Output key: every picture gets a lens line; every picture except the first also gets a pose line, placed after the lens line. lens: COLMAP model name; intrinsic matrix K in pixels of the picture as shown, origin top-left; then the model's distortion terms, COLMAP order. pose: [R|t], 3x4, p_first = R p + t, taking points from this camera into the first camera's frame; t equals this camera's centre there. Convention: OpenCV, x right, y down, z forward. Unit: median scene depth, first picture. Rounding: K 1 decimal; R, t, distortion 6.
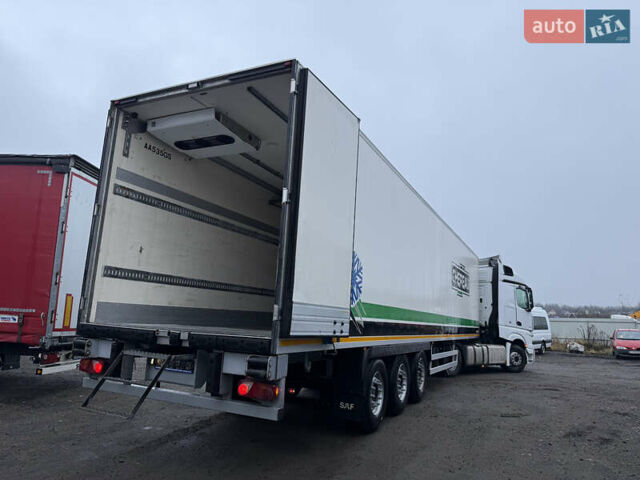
lens RADIAL K [[458.0, 0, 319.2], [0, 458.0, 239.0], [0, 0, 1]] dist [0.040630, -0.011553]
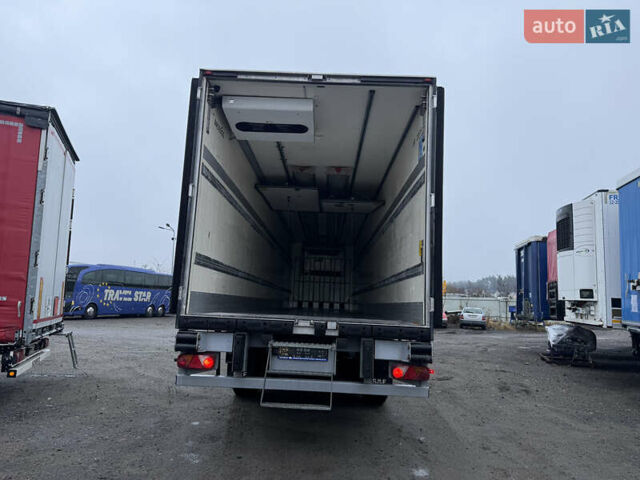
lens RADIAL K [[458.0, 0, 318.9], [0, 458.0, 242.1], [0, 0, 1]] dist [0.040630, -0.011553]
pose [[0.902994, 0.042776, 0.427519, -0.568188], [-0.067565, 0.996789, 0.042974, -0.016908], [-0.424308, -0.067691, 0.902984, 0.064107]]
